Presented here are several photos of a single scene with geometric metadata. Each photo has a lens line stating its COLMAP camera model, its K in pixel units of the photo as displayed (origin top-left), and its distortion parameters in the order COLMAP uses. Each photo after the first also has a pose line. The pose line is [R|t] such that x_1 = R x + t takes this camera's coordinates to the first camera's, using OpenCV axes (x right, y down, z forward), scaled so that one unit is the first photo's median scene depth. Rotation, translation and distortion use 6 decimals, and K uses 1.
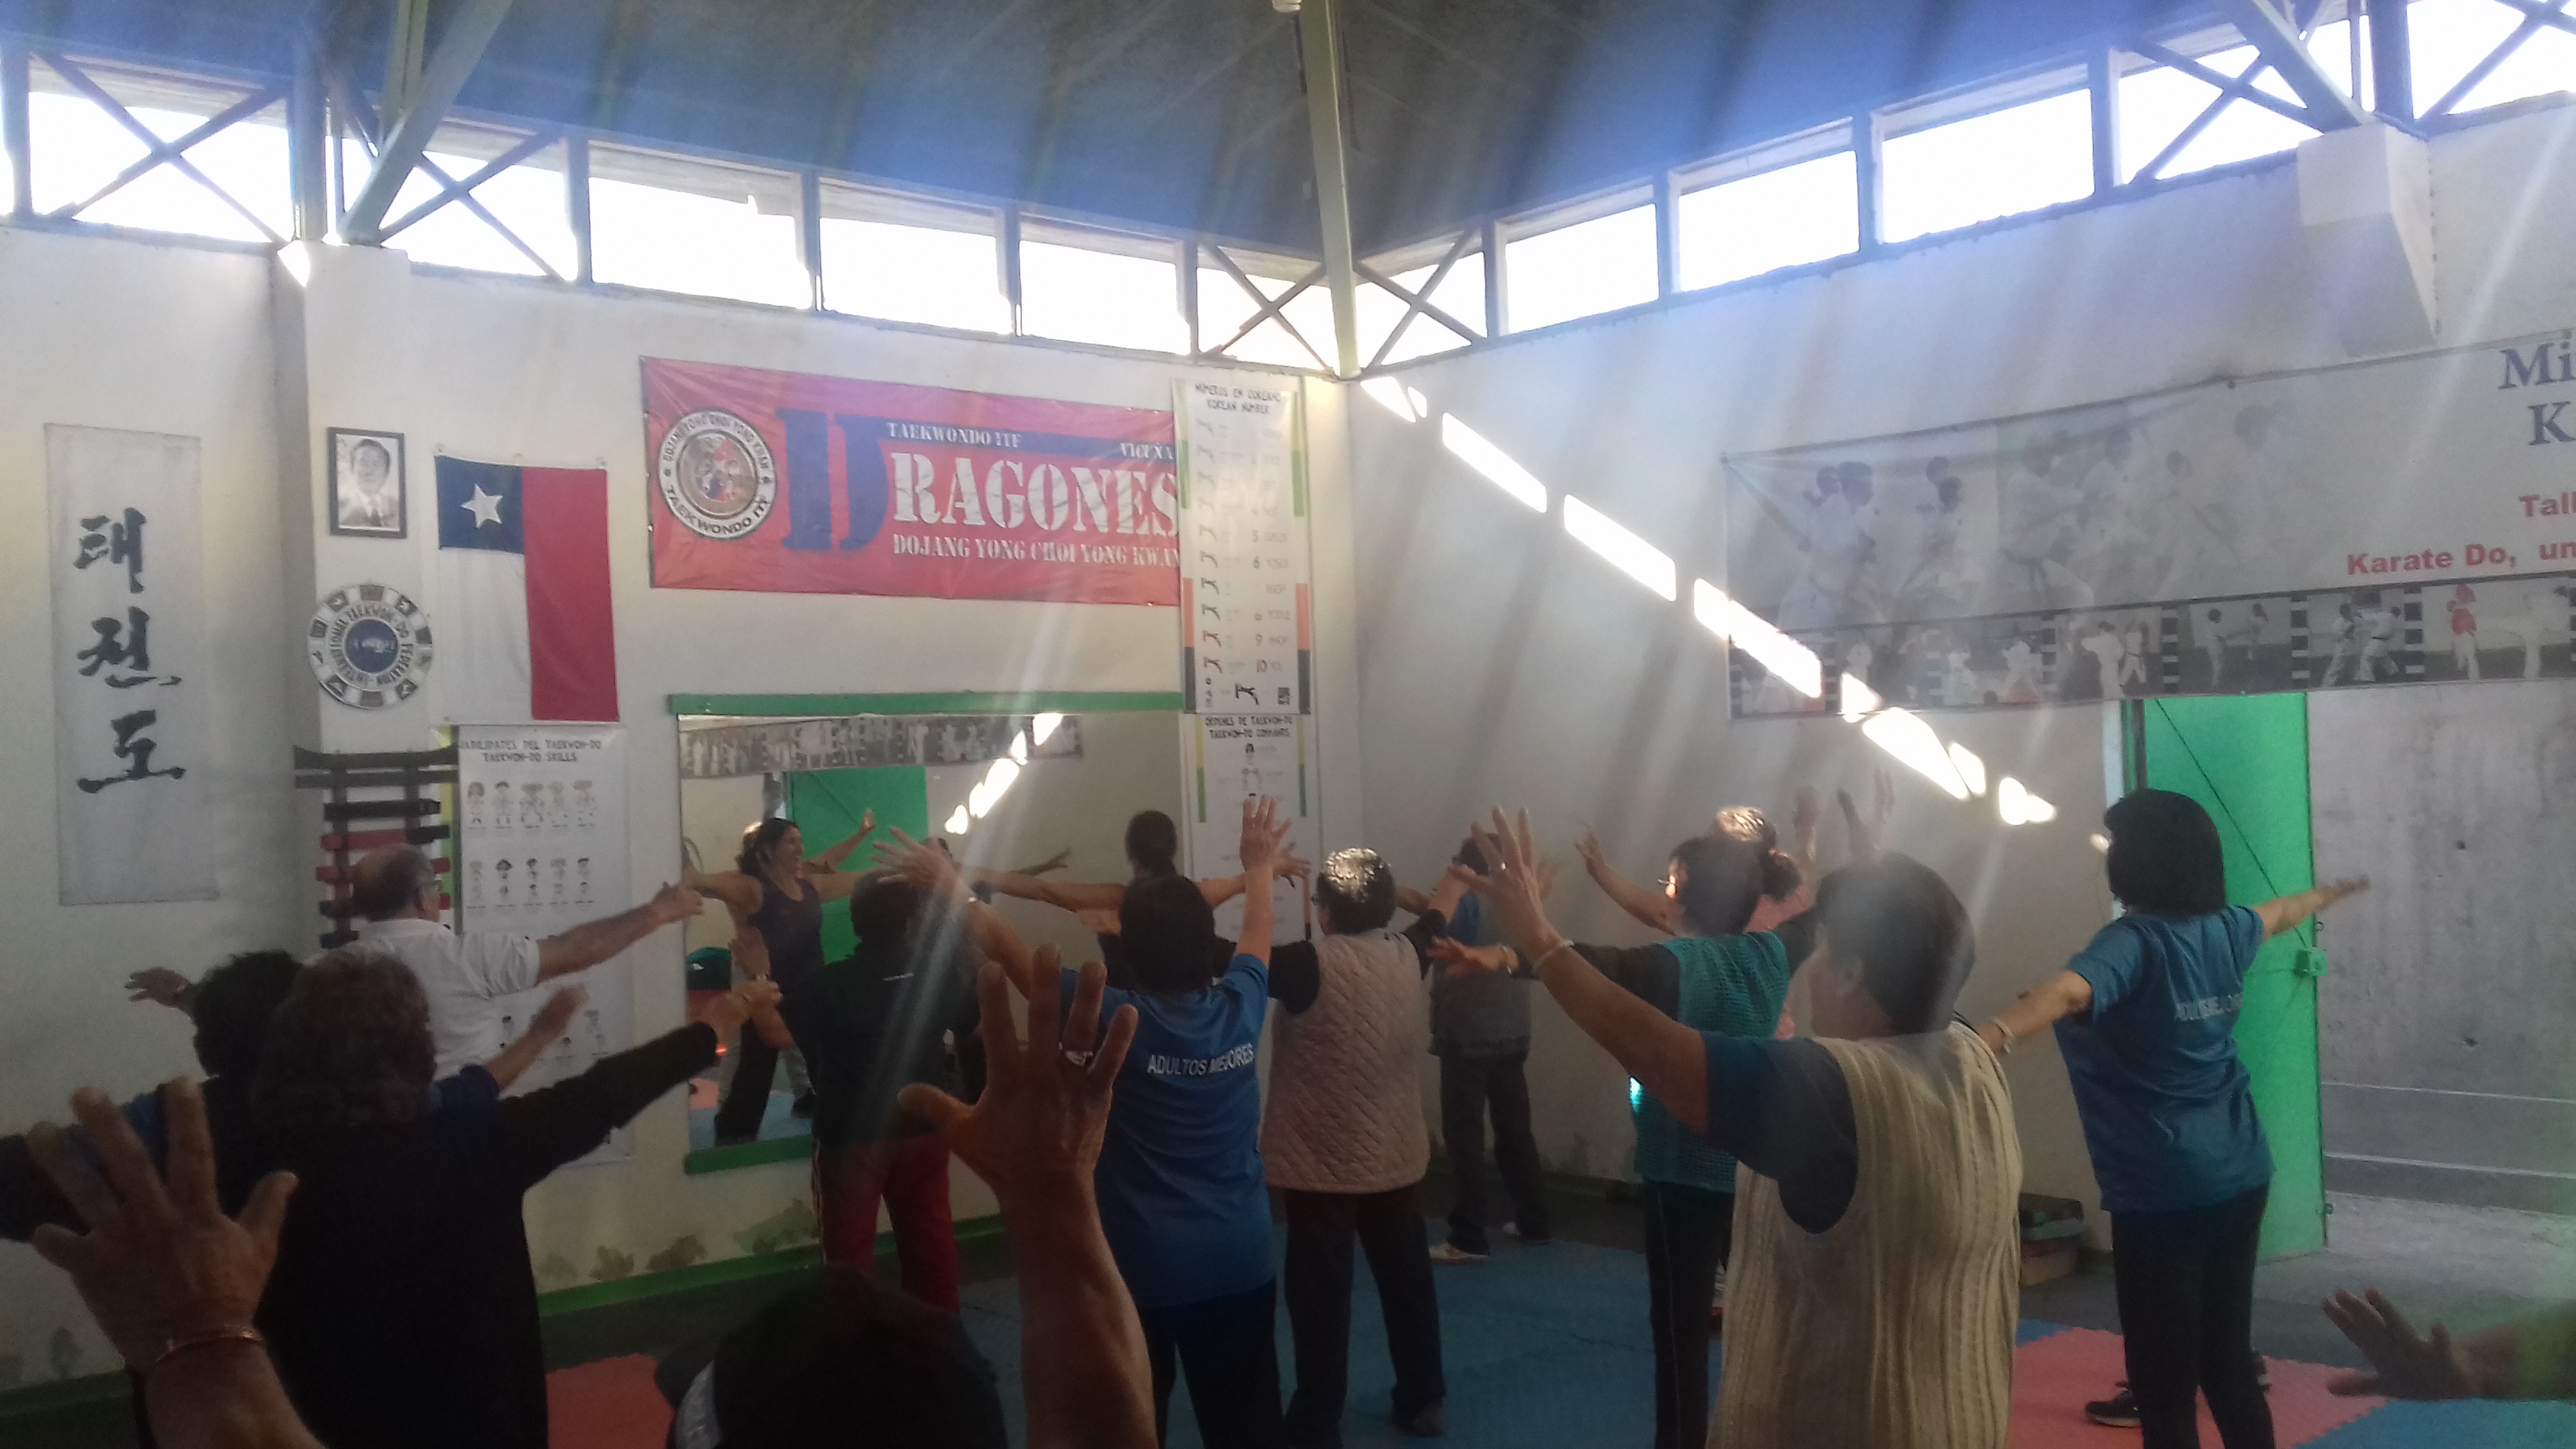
lens RADIAL K [[2399.8, 0, 1278.8], [0, 2399.8, 732.4], [0, 0, 1]] dist [0.114834, -0.256628]
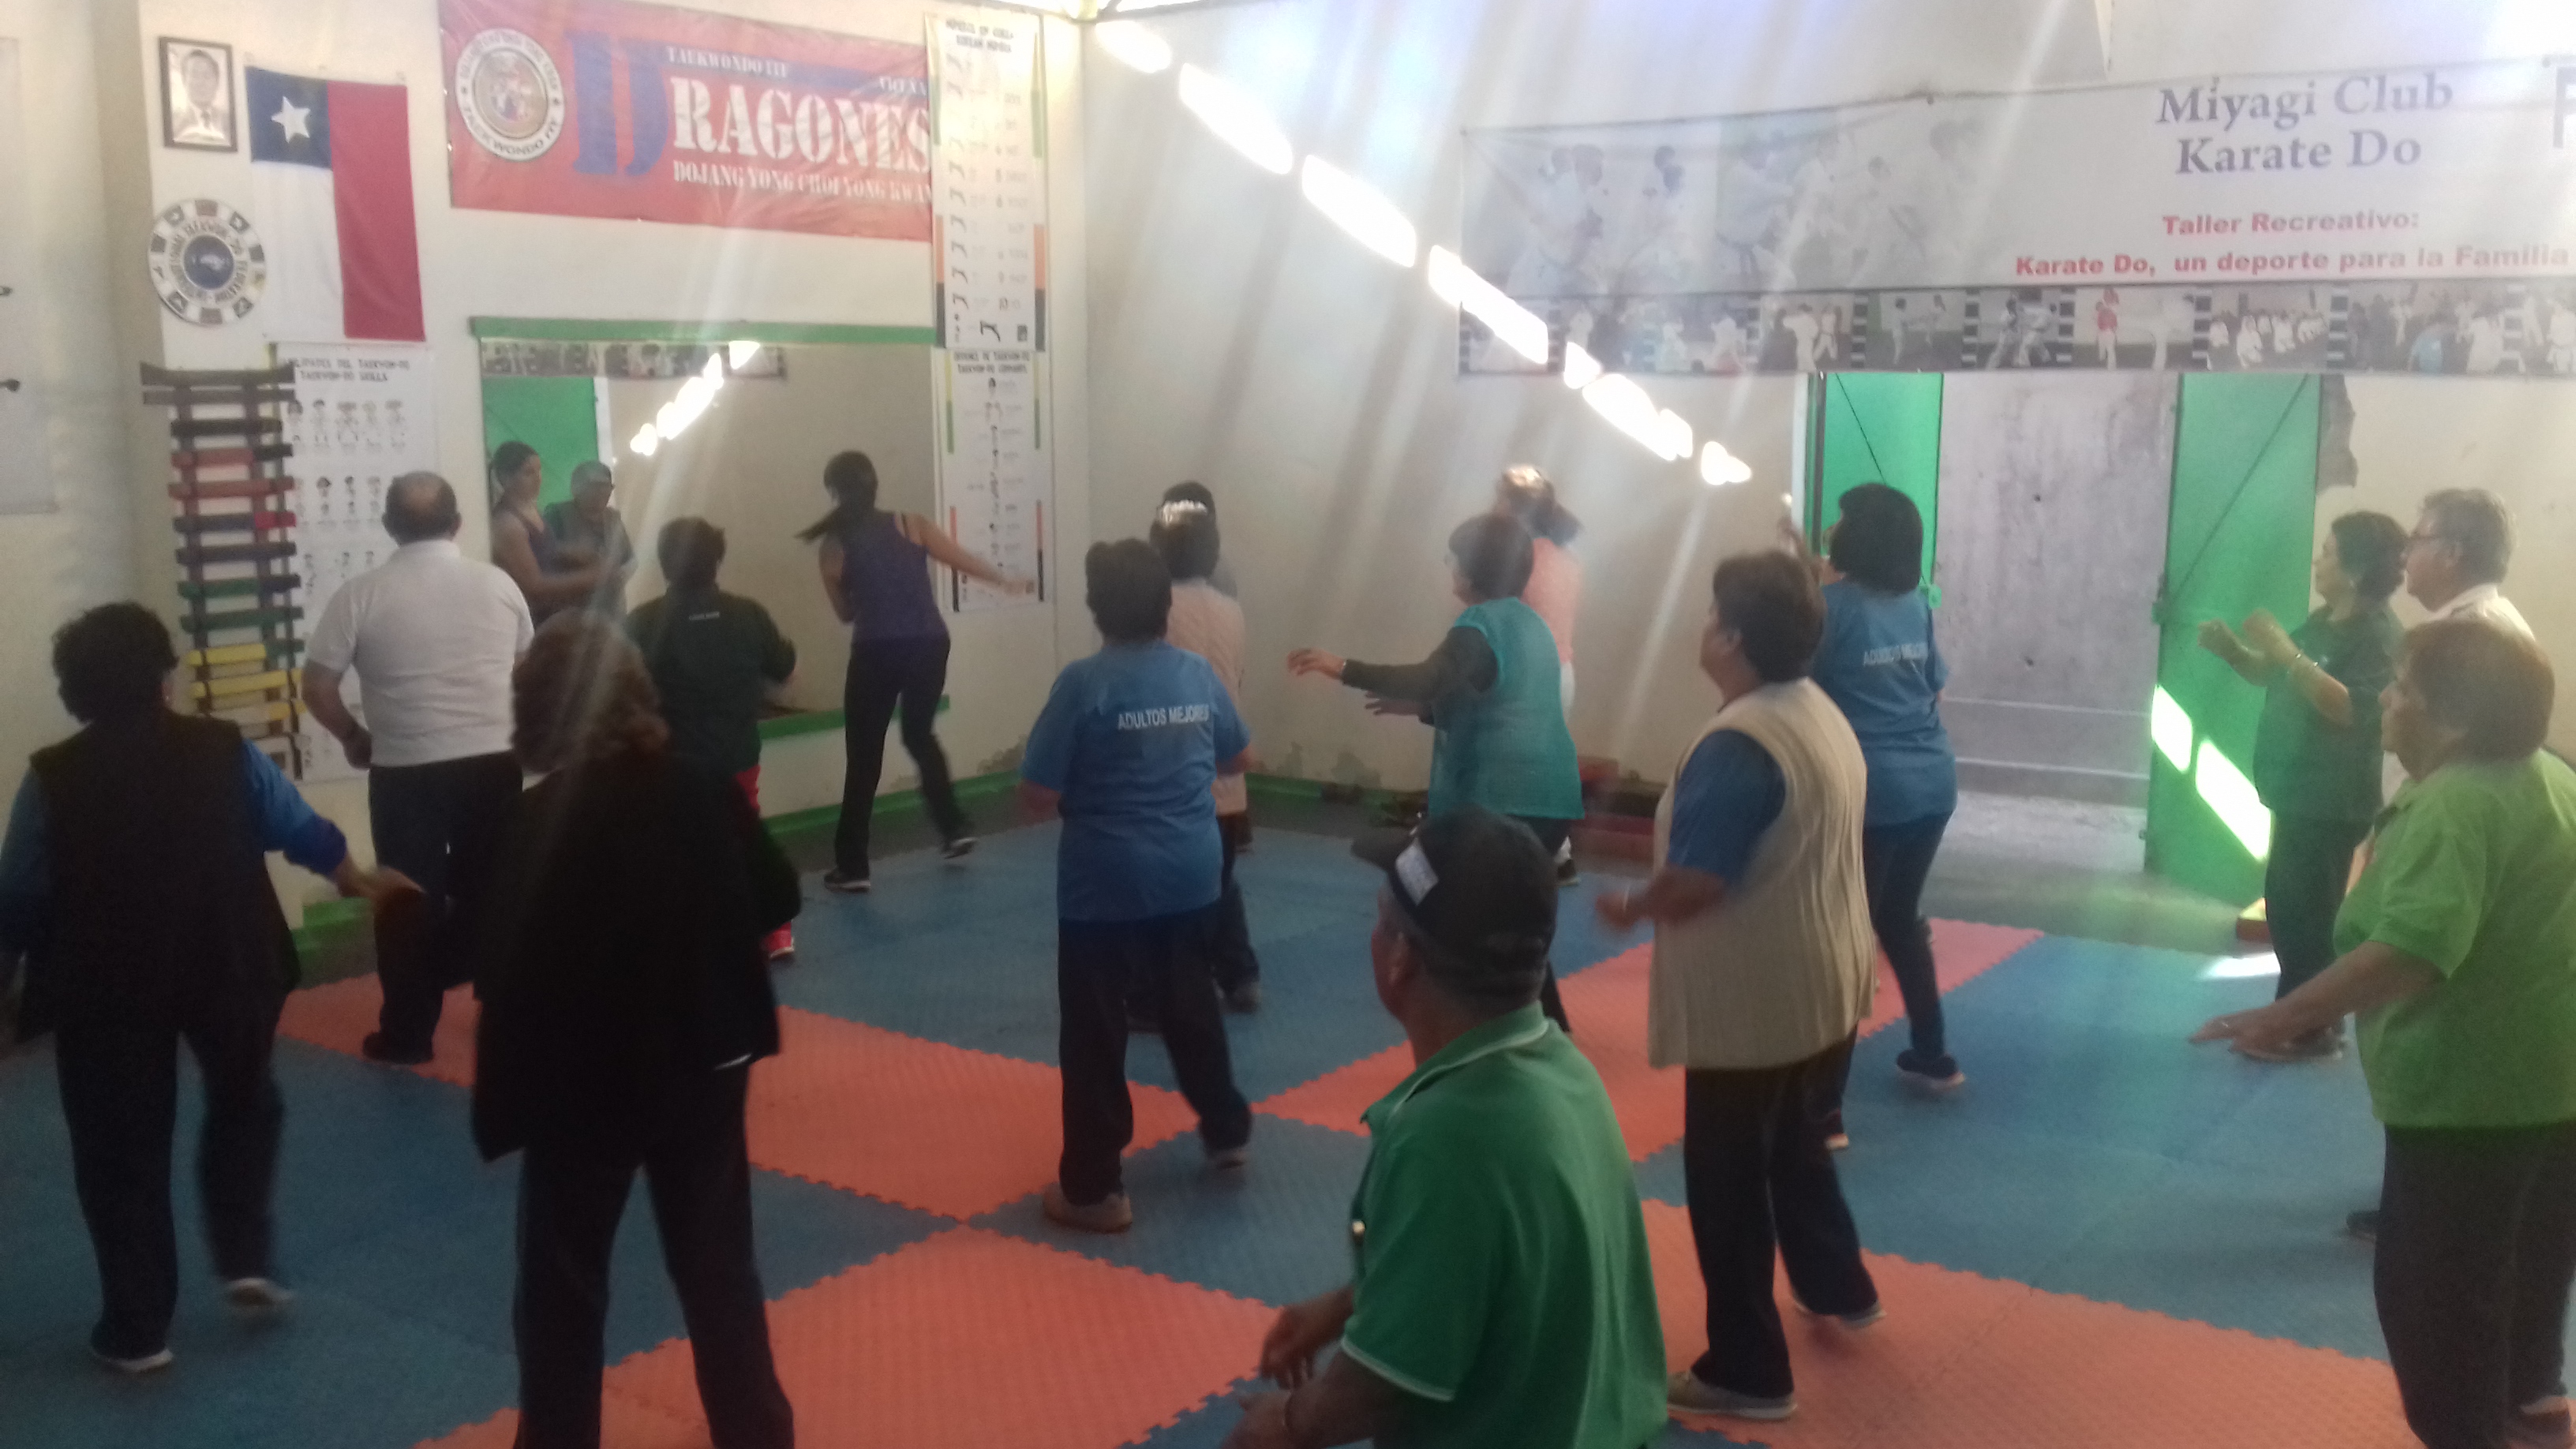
lens RADIAL K [[2419.5, 0, 1290.8], [0, 2419.5, 722.8], [0, 0, 1]] dist [0.101293, -0.213694]
pose [[0.975392, 0.000663, 0.220477, -0.145007], [-0.035170, 0.987659, 0.152619, -0.016149], [-0.217655, -0.156617, 0.963378, -0.089111]]
